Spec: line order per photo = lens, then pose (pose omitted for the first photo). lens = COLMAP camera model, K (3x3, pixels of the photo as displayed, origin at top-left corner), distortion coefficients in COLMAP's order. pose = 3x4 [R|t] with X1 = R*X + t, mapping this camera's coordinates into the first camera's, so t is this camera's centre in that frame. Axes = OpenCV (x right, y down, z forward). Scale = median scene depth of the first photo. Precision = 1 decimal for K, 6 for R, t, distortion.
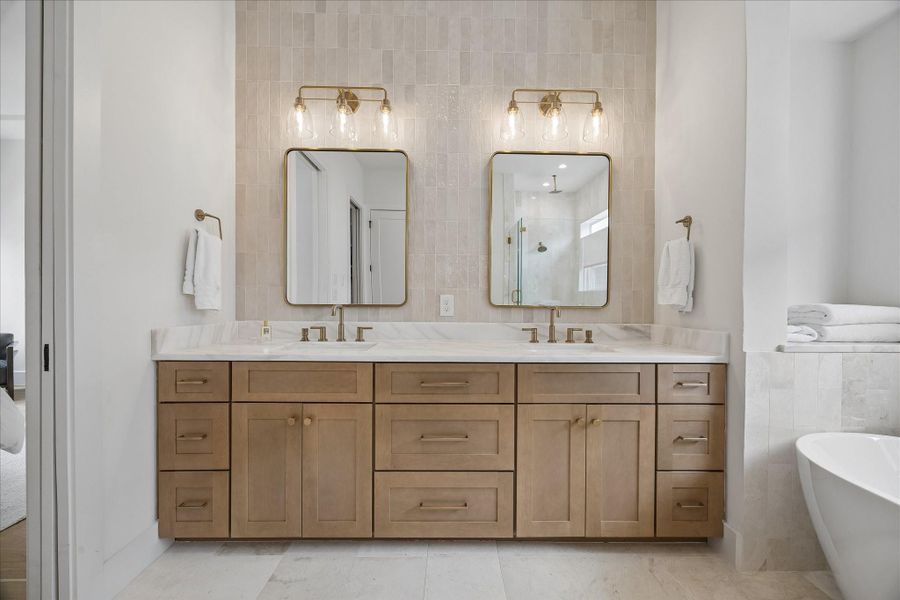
lens RADIAL K [[346.2, 0, 451.3], [0, 346.2, 304.4], [0, 0, 1]] dist [-0.000522, 0.000377]
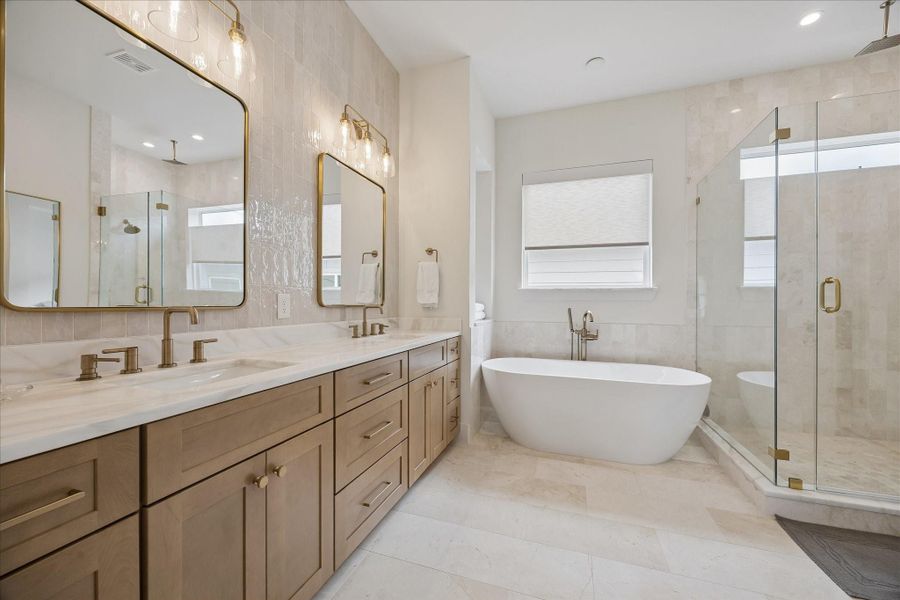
lens RADIAL K [[346.2, 0, 466.8], [0, 346.2, 305.4], [0, 0, 1]] dist [-0.000522, 0.000377]
pose [[0.313558, -0.011720, 0.949497, -0.707323], [0.008252, 0.999920, 0.009618, -0.003072], [-0.949533, 0.004820, 0.313630, 0.306930]]
